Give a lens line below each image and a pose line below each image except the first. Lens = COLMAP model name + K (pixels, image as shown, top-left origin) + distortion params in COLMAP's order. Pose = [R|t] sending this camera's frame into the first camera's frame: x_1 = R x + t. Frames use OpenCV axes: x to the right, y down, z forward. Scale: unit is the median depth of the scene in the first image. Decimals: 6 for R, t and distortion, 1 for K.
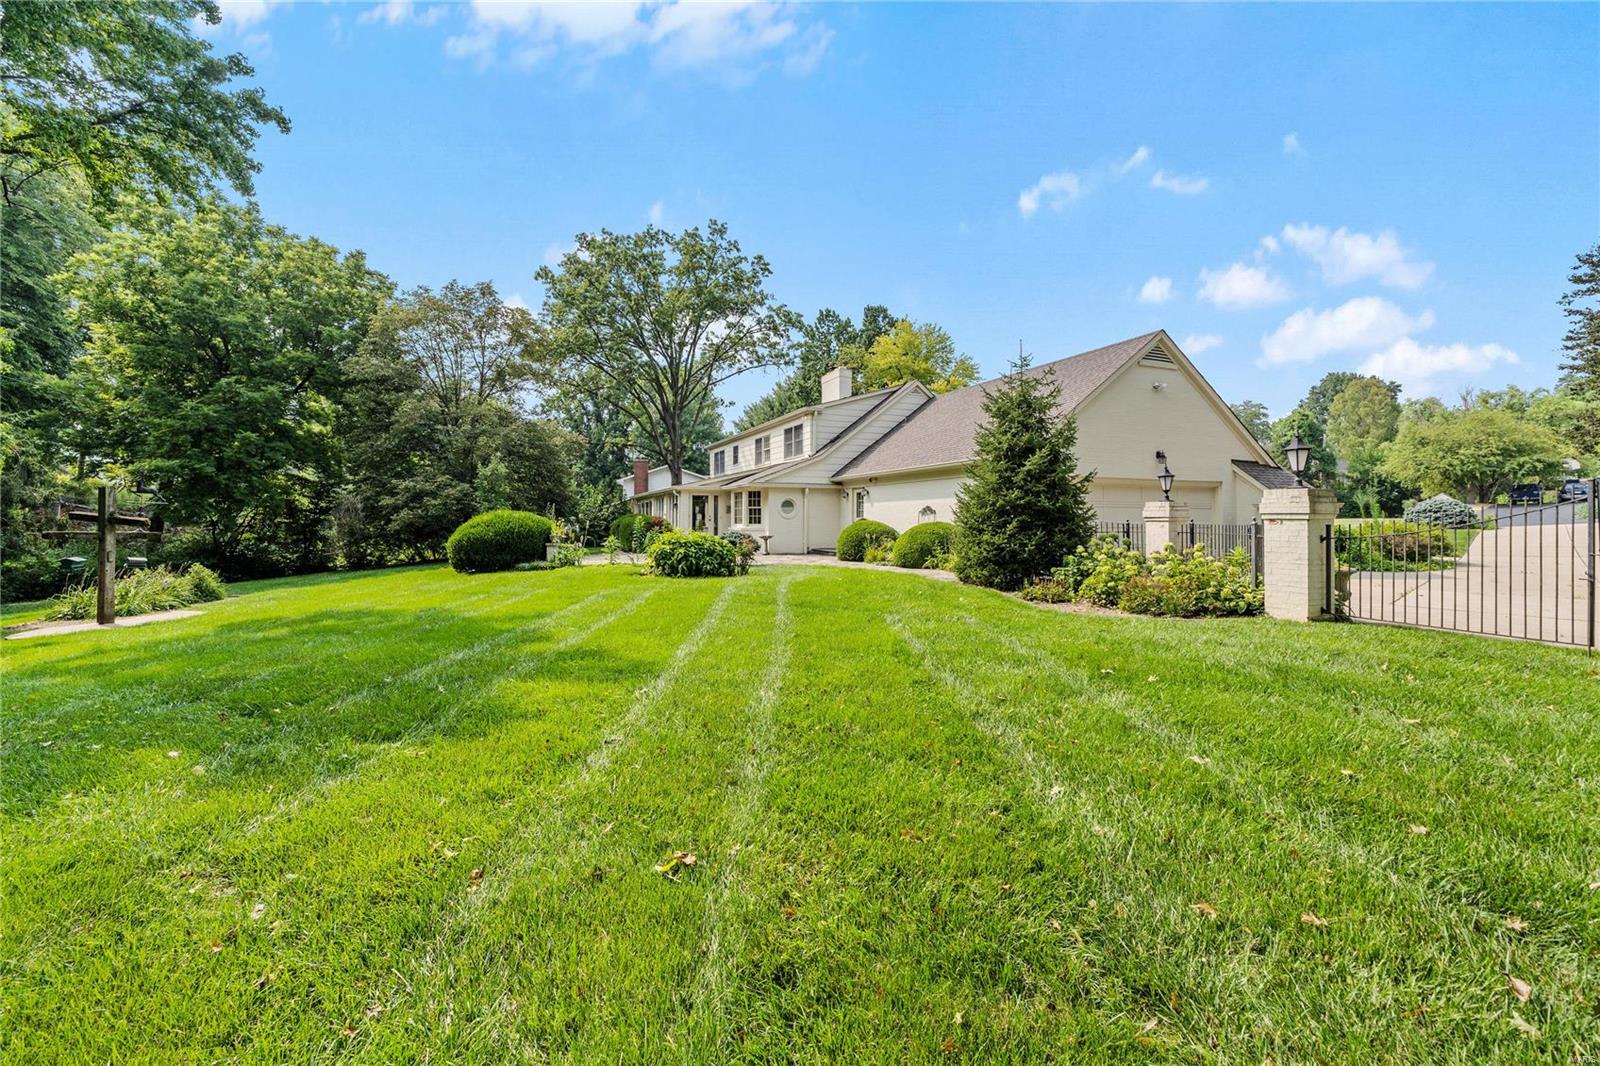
lens RADIAL K [[683.7, 0, 807.5], [0, 683.7, 506.0], [0, 0, 1]] dist [-0.000023, 0.000449]
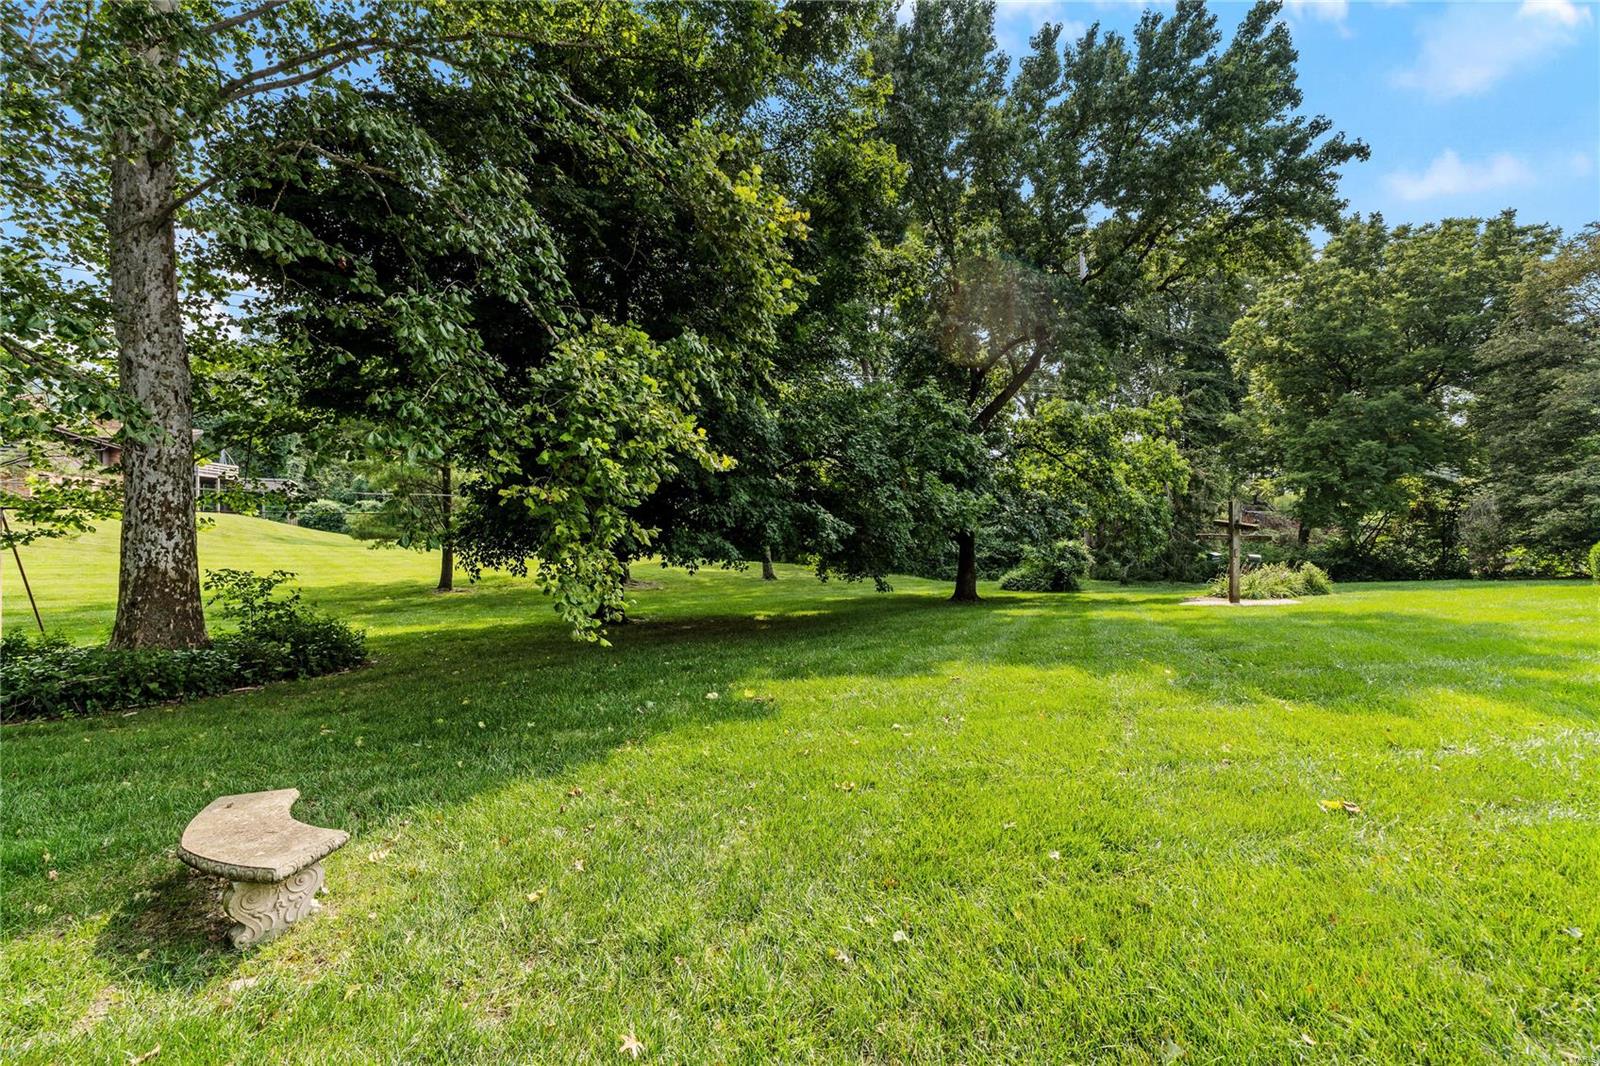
lens RADIAL K [[669.0, 0, 800.0], [0, 669.0, 533.0], [0, 0, 1]] dist [-0.000524, -0.000103]
pose [[0.141594, 0.009544, -0.989879, 0.078701], [0.027389, 0.999533, 0.013555, -0.003421], [0.989546, -0.029032, 0.141266, -0.015901]]
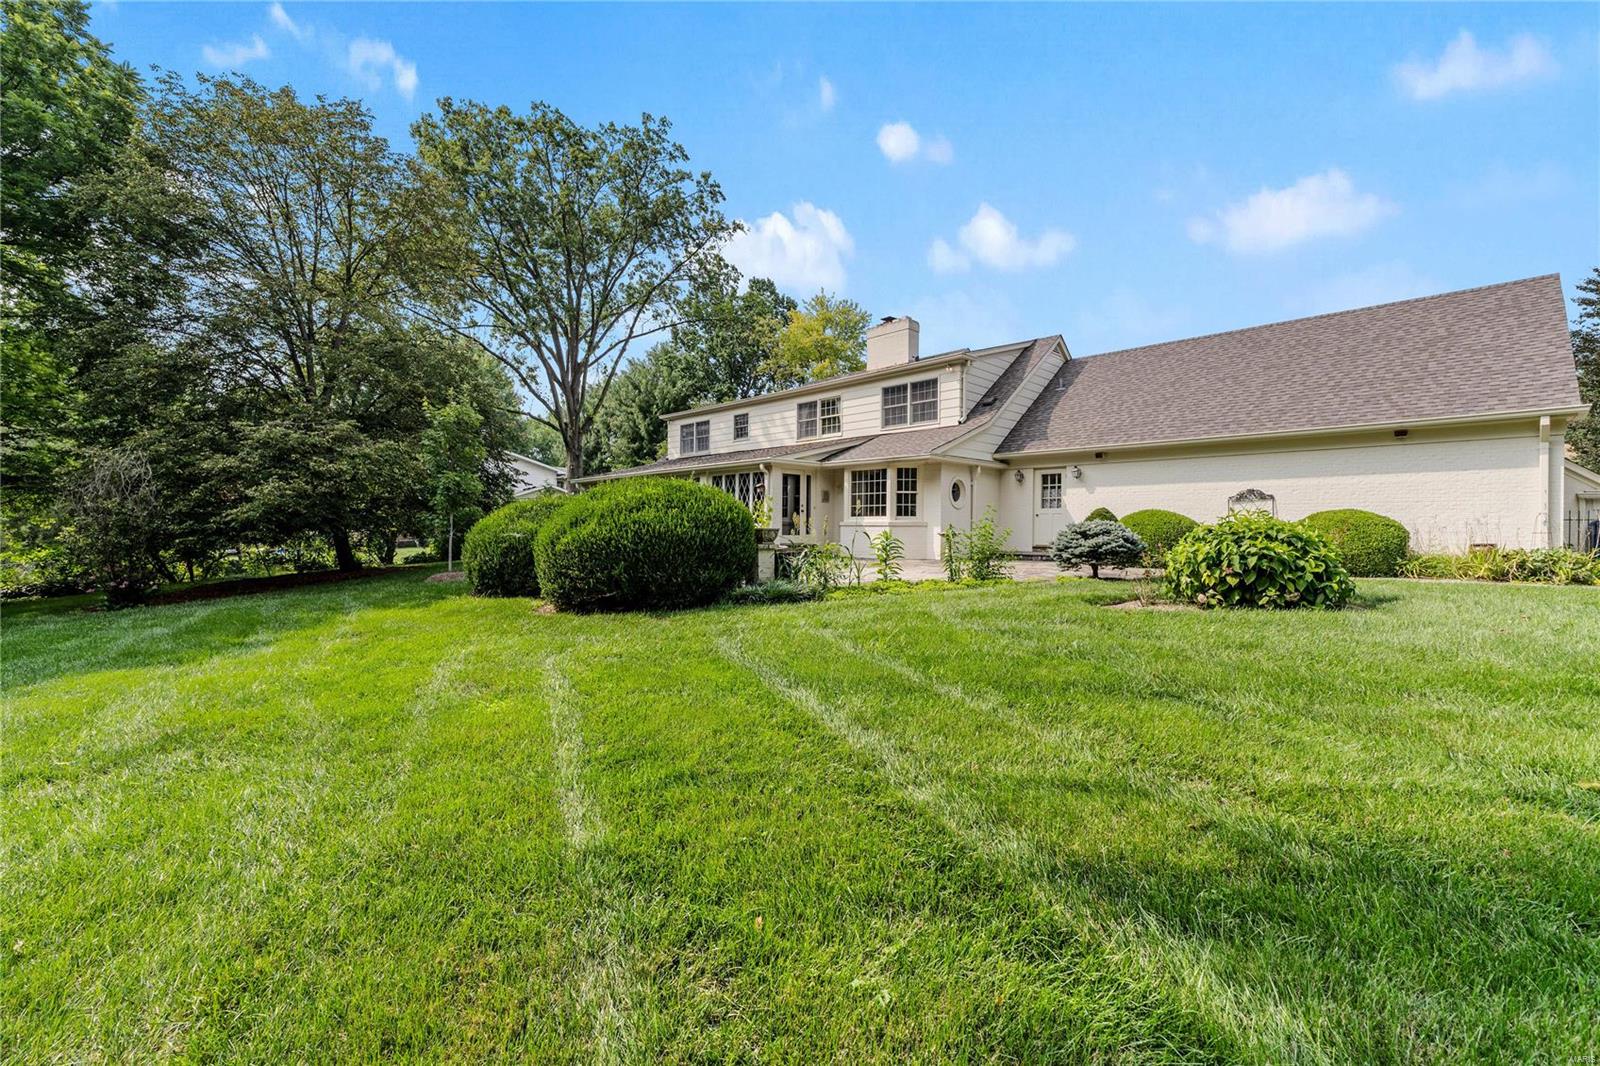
lens RADIAL K [[669.0, 0, 800.0], [0, 669.0, 533.0], [0, 0, 1]] dist [-0.000524, -0.000103]
pose [[0.929796, 0.001001, 0.368075, -0.401773], [-0.012334, 0.999519, 0.028439, 0.024194], [-0.367870, -0.030982, 0.929361, 0.394665]]
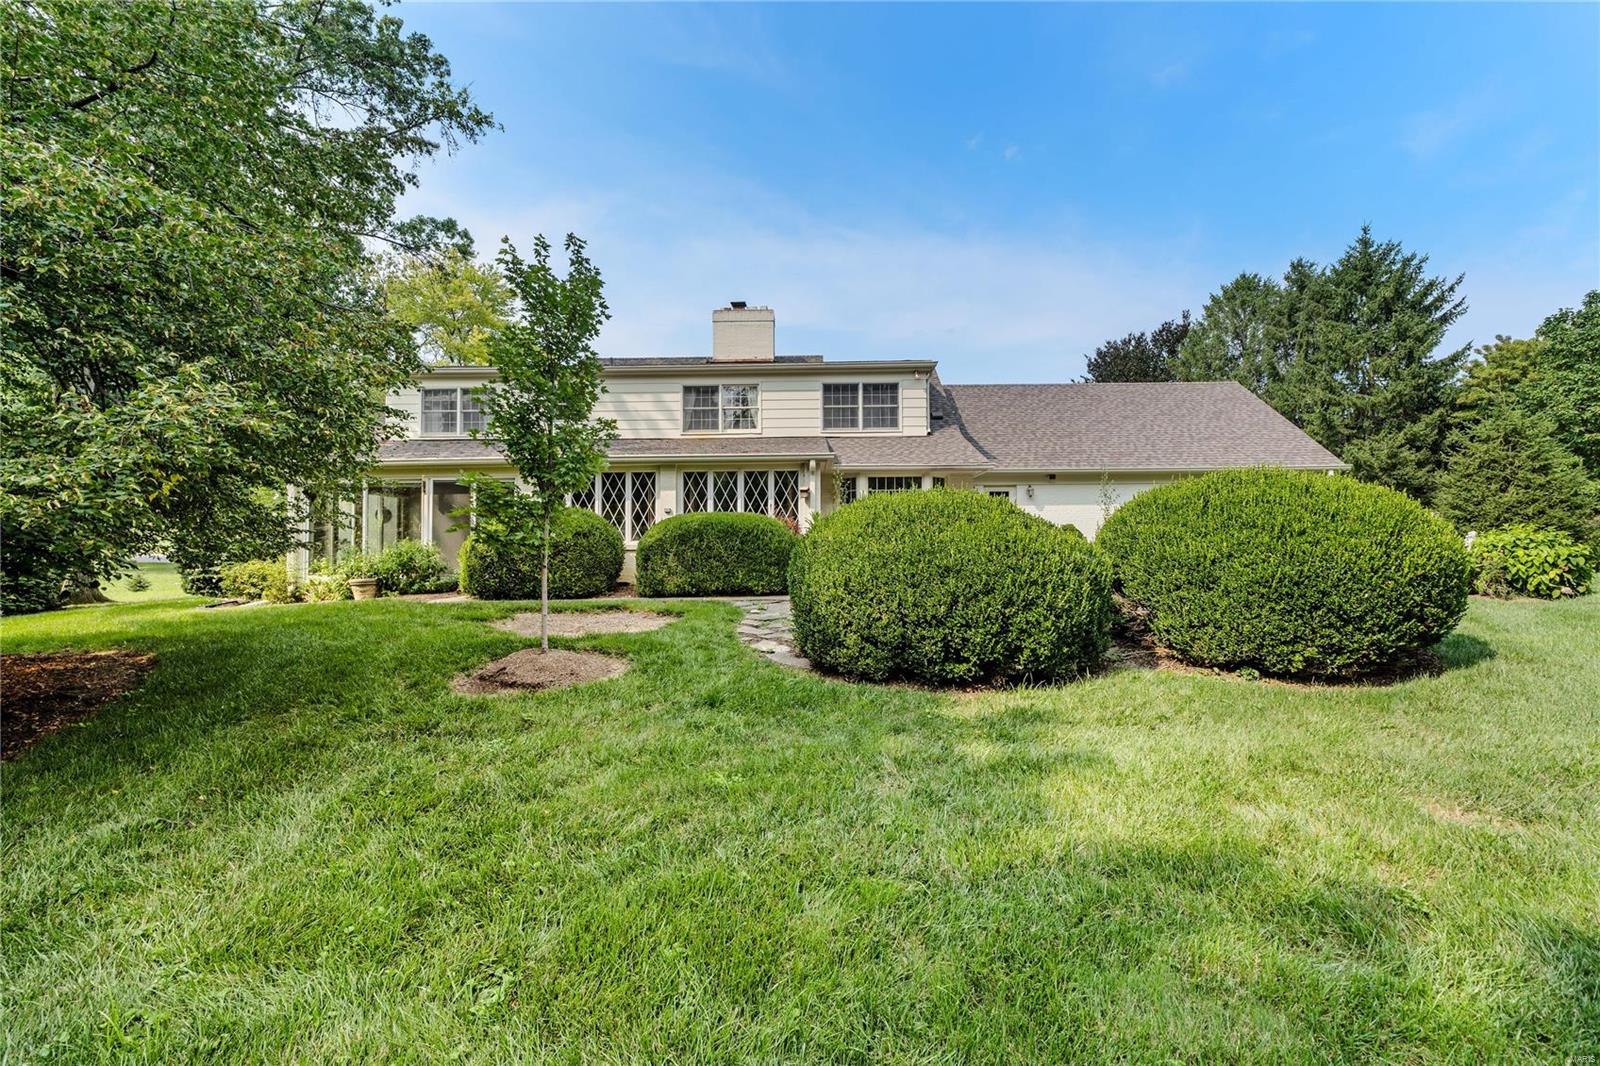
lens RADIAL K [[669.0, 0, 800.0], [0, 669.0, 533.0], [0, 0, 1]] dist [-0.000524, -0.000103]
pose [[0.408886, 0.015539, 0.912453, -0.642749], [-0.012597, 0.999856, -0.011382, 0.034738], [-0.912498, -0.006840, 0.409023, 0.820517]]
